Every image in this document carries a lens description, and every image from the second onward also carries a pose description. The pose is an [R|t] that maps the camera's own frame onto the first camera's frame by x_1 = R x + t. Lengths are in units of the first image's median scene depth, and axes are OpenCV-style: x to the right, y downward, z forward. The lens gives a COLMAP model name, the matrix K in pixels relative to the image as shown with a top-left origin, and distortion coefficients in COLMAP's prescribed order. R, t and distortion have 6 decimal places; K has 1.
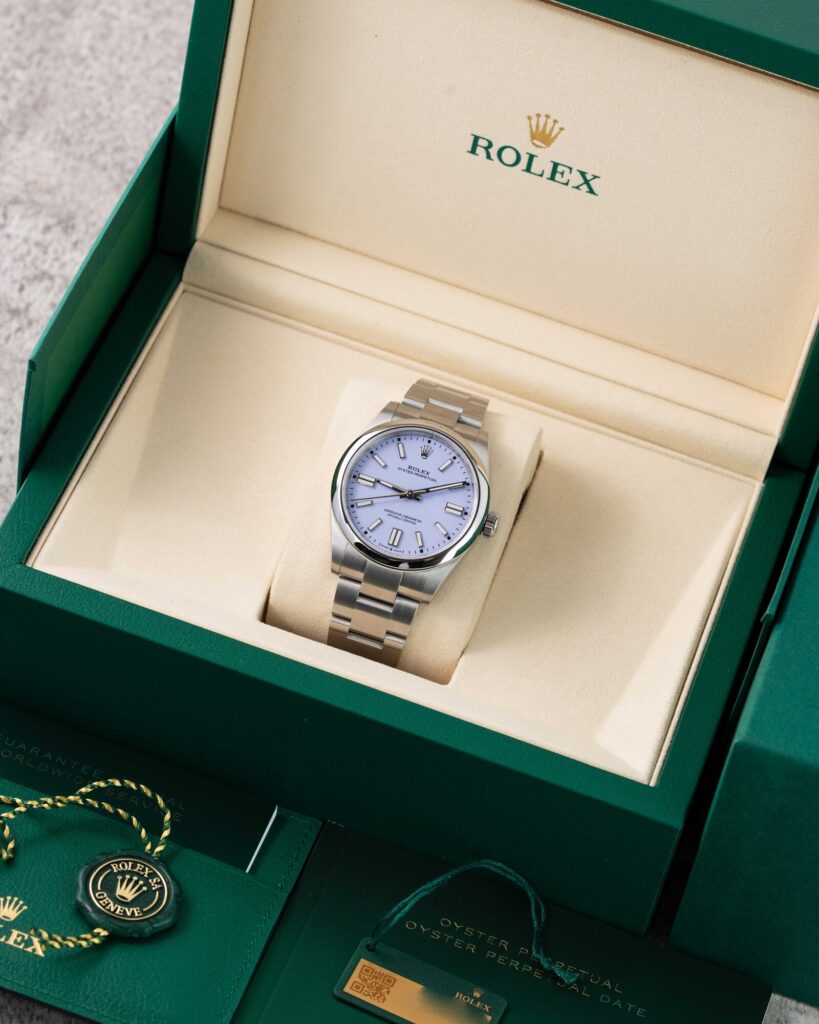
lens RADIAL K [[3886.9, 0, 410.5], [0, 3886.9, 510.0], [0, 0, 1]] dist [0.049071, 0.000000]
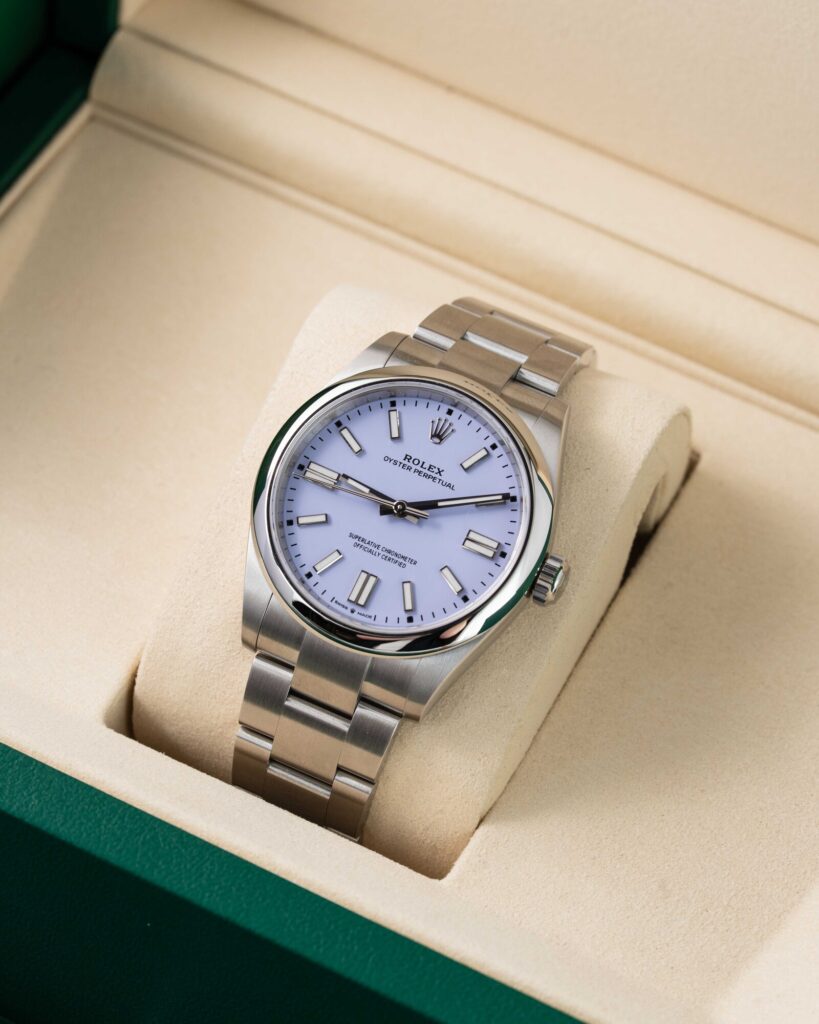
lens RADIAL K [[3886.9, 0, 407.1], [0, 3886.9, 515.2], [0, 0, 1]] dist [0.049071, 0.000000]
pose [[0.983002, 0.081357, -0.164584, 0.086270], [-0.083646, 0.996471, -0.007012, 0.000397], [0.163432, 0.020659, 0.986338, 0.483407]]
